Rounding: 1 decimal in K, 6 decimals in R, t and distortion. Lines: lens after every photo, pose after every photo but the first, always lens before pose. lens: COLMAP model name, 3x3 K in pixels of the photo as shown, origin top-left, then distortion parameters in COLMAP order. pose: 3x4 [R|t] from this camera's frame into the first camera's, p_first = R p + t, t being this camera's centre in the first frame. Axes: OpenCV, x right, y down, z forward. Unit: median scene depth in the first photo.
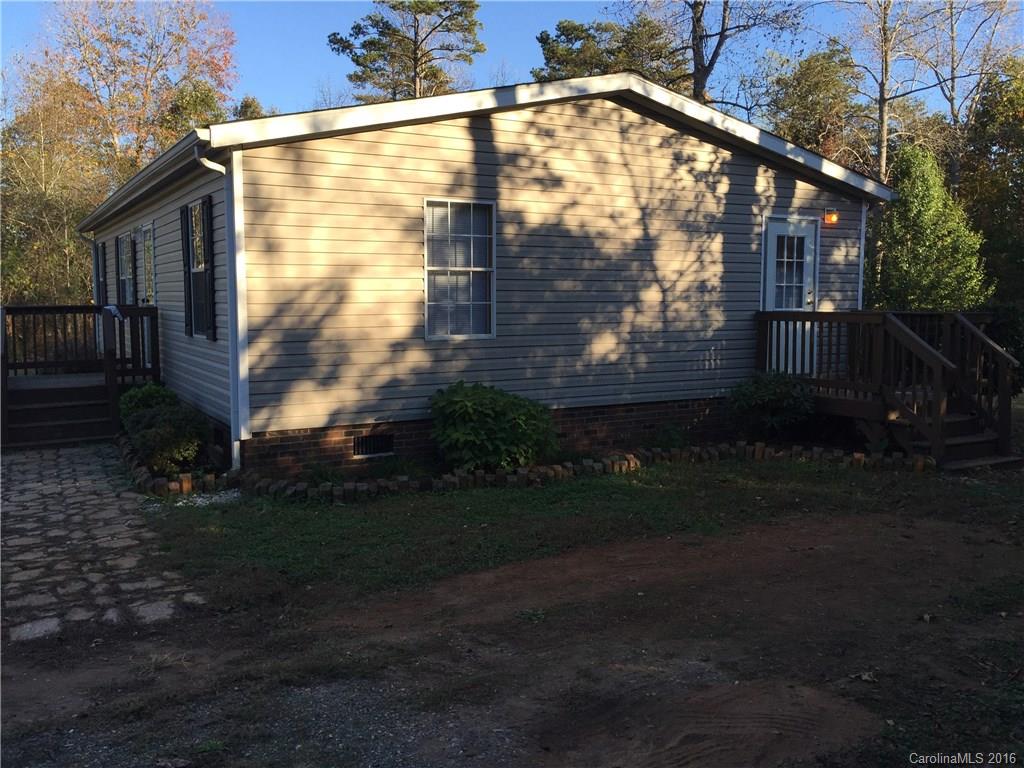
lens RADIAL K [[877.1, 0, 513.3], [0, 877.1, 383.5], [0, 0, 1]] dist [0.068004, -0.099074]
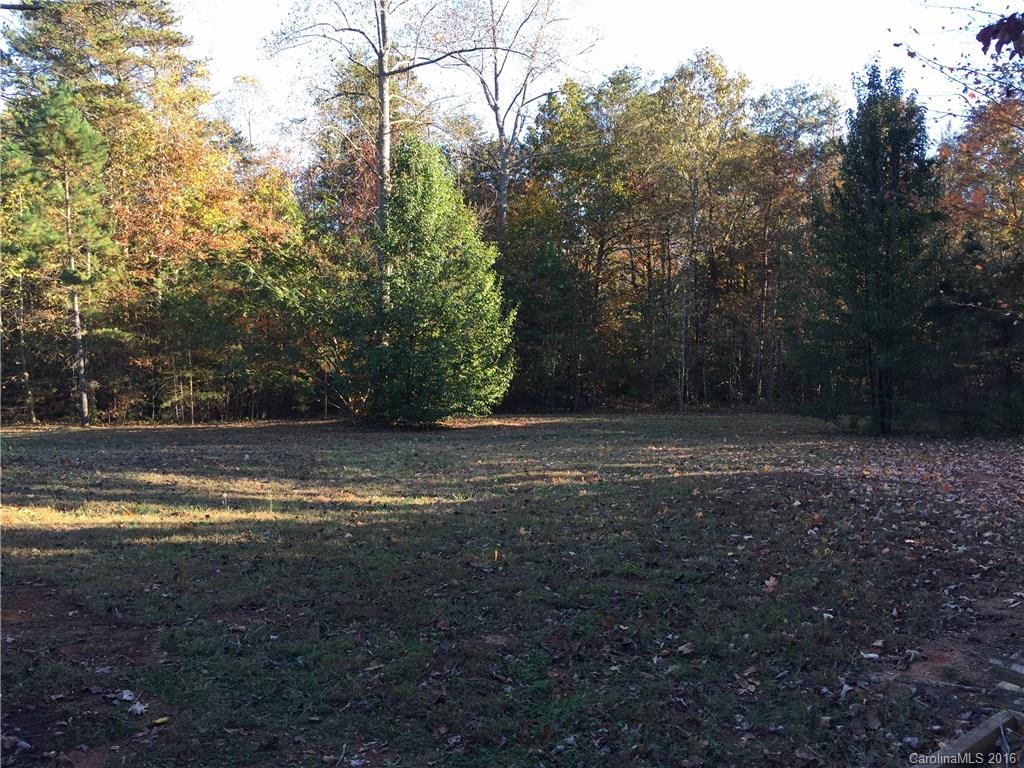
lens RADIAL K [[877.1, 0, 511.1], [0, 877.1, 383.5], [0, 0, 1]] dist [0.068004, -0.099074]
pose [[0.916720, -0.023043, 0.398866, 0.209902], [0.033643, 0.999242, -0.019594, -0.024945], [-0.398112, 0.031381, 0.916800, 0.249065]]
